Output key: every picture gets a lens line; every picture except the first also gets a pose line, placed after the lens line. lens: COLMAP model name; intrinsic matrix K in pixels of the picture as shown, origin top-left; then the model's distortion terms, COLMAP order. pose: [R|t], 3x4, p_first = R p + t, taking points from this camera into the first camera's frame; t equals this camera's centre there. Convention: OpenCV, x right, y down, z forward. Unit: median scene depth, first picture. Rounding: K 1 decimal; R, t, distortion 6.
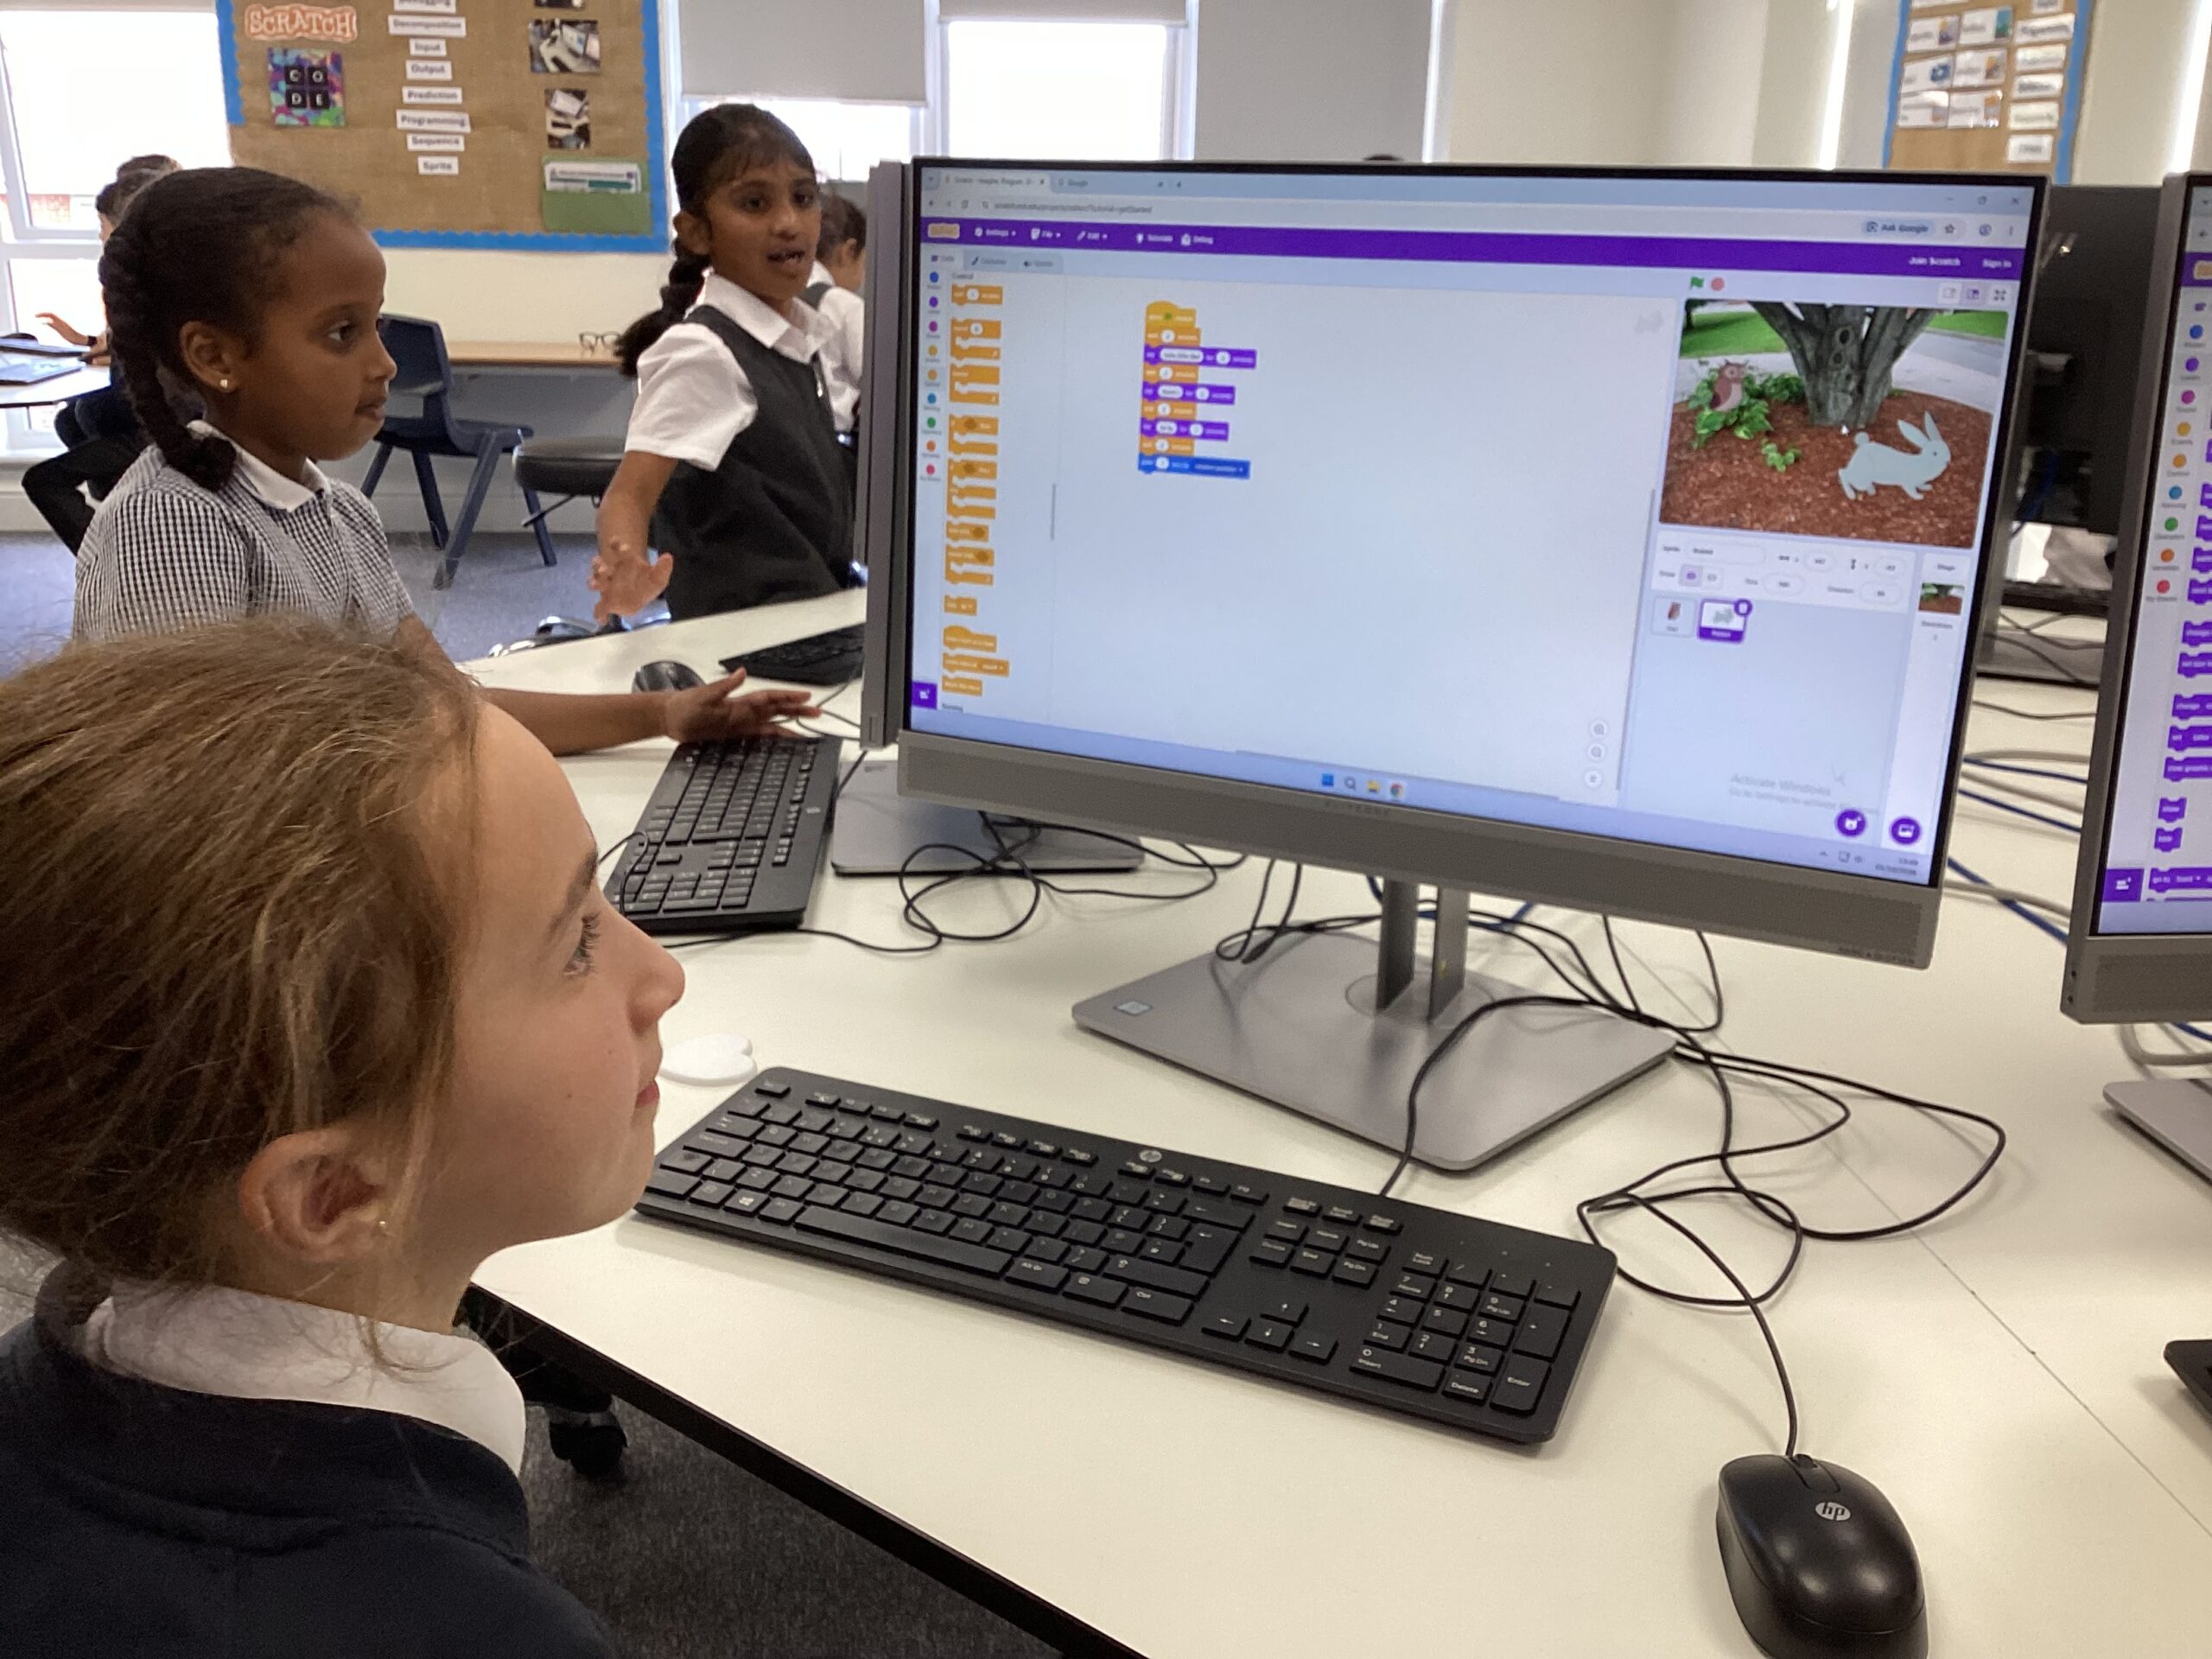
lens RADIAL K [[1848.8, 0, 1105.4], [0, 1848.8, 857.9], [0, 0, 1]] dist [0.115661, -0.267137]
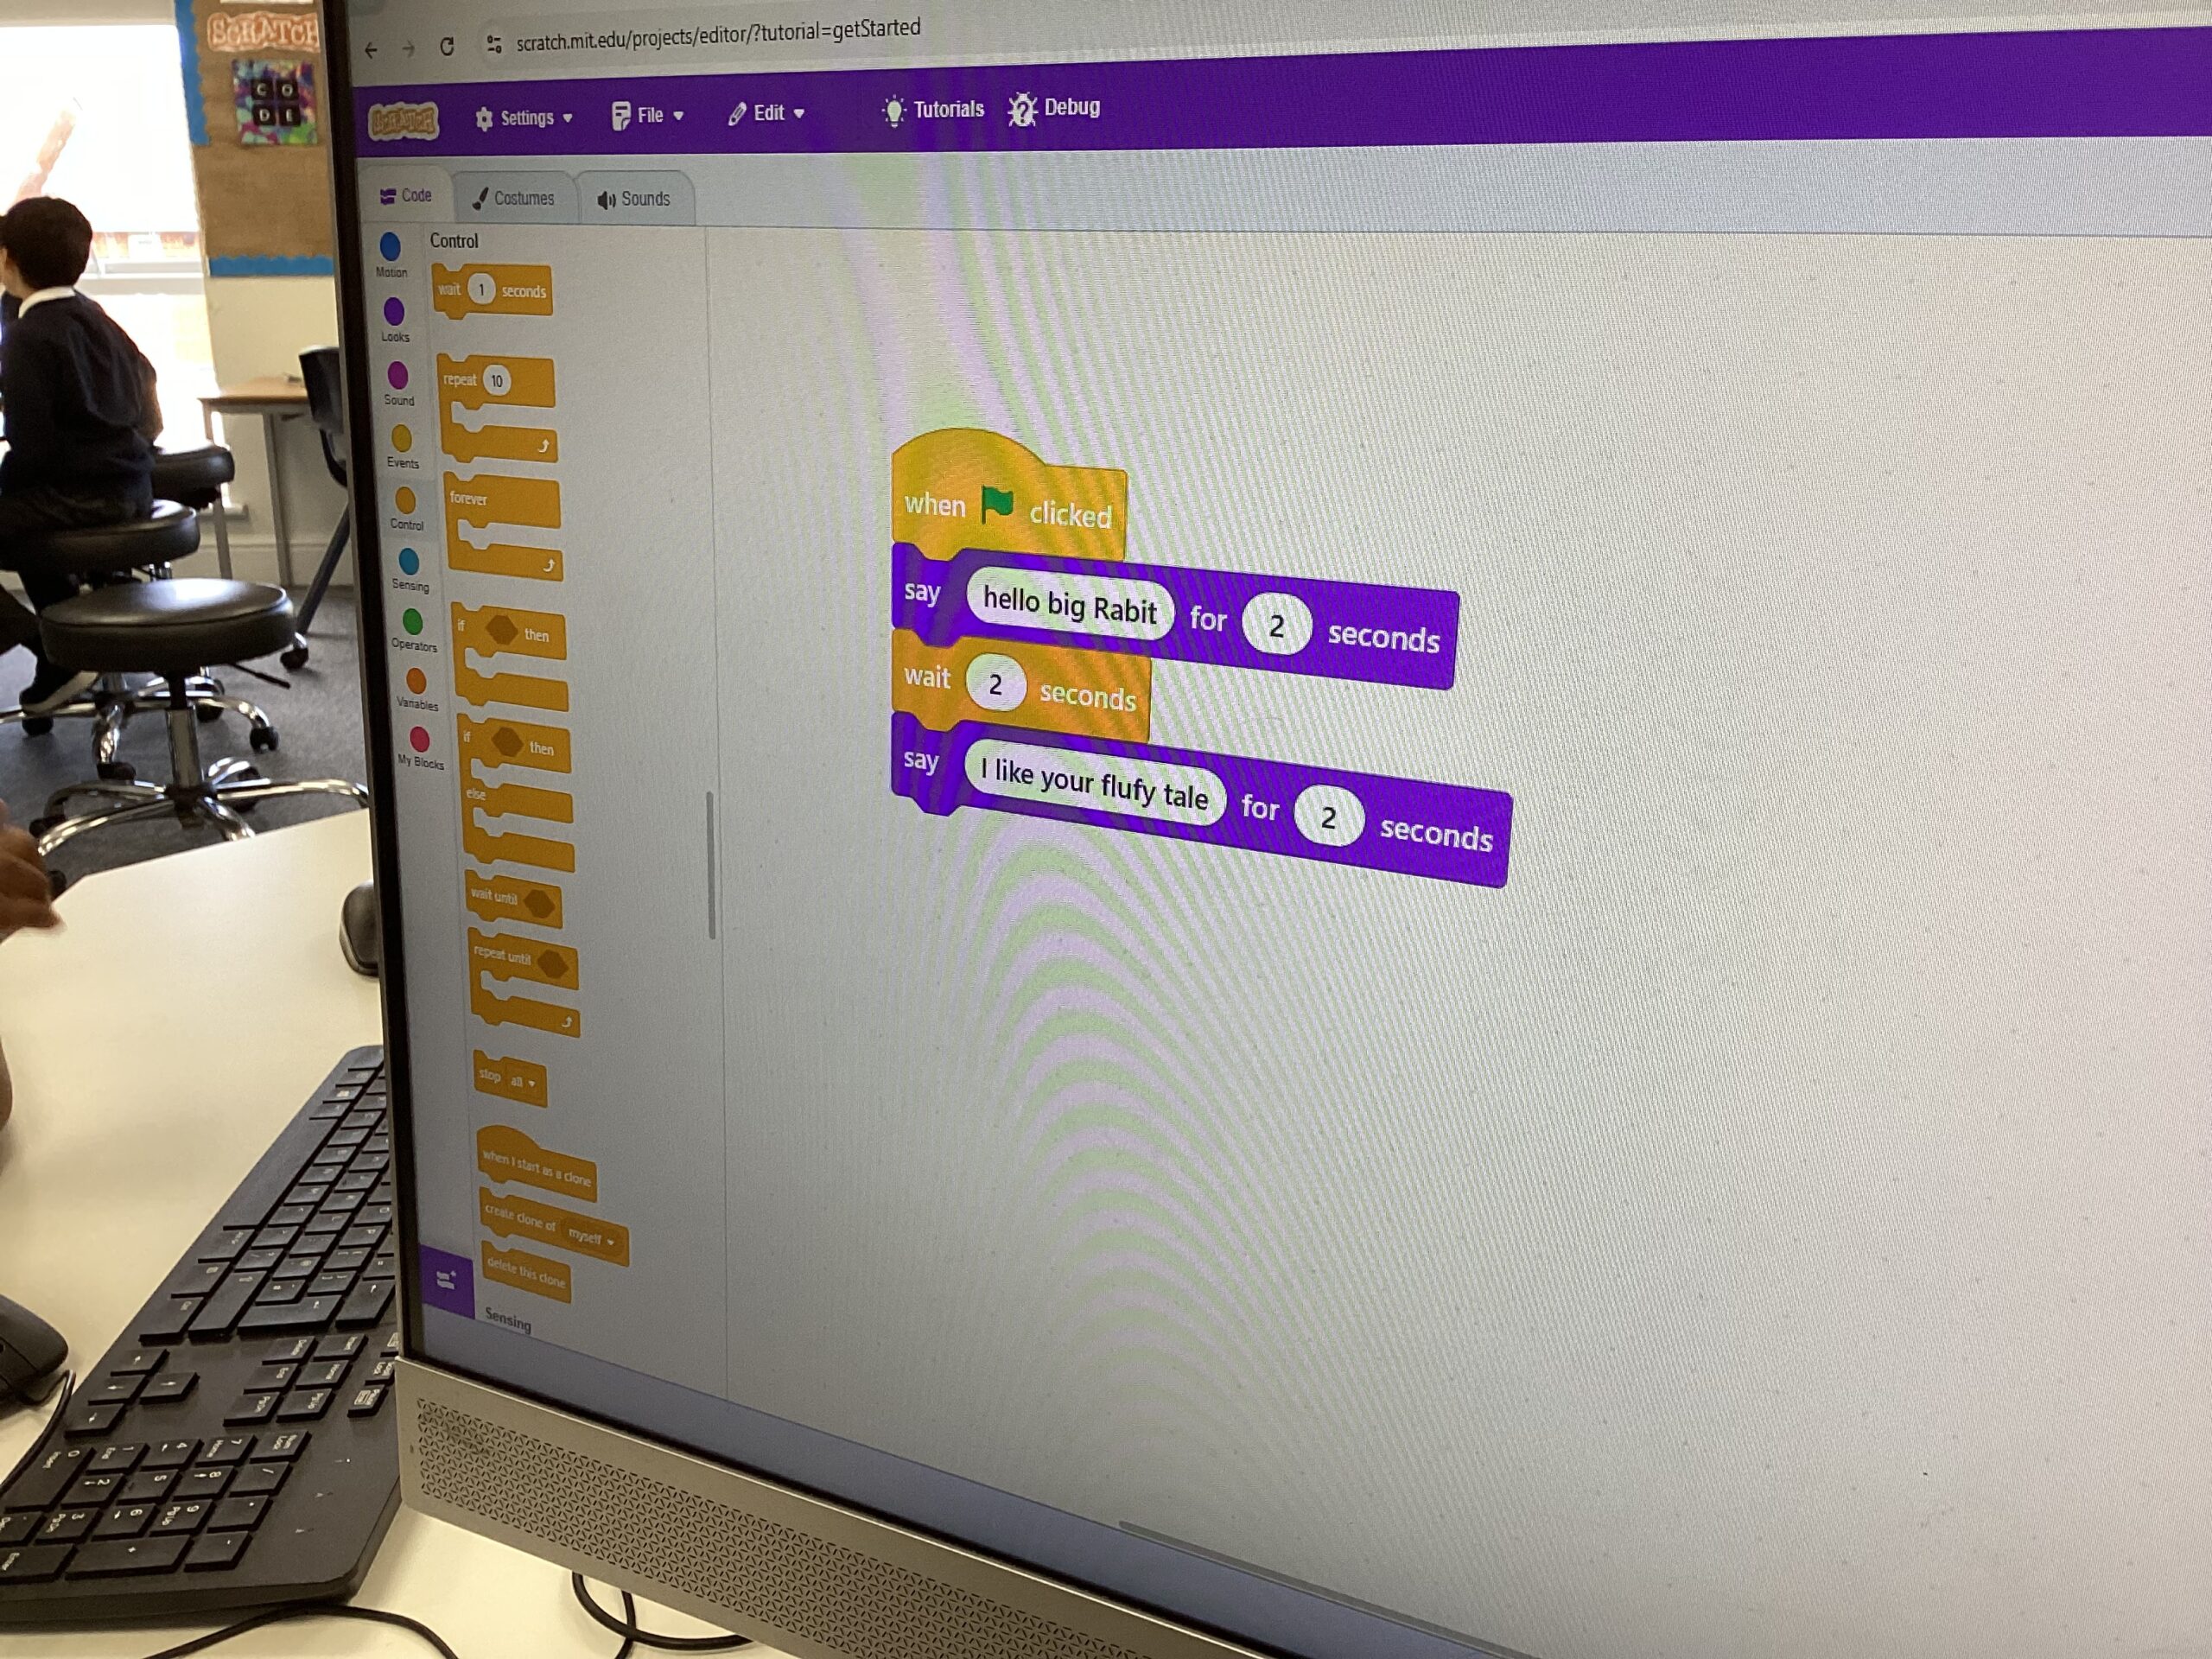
lens RADIAL K [[1958.9, 0, 1125.7], [0, 1958.9, 863.3], [0, 0, 1]] dist [0.109105, -0.267139]
pose [[0.999669, -0.011003, -0.023248, 0.061676], [0.010485, 0.999697, -0.022284, -0.172522], [0.023486, 0.022033, 0.999481, 0.593450]]
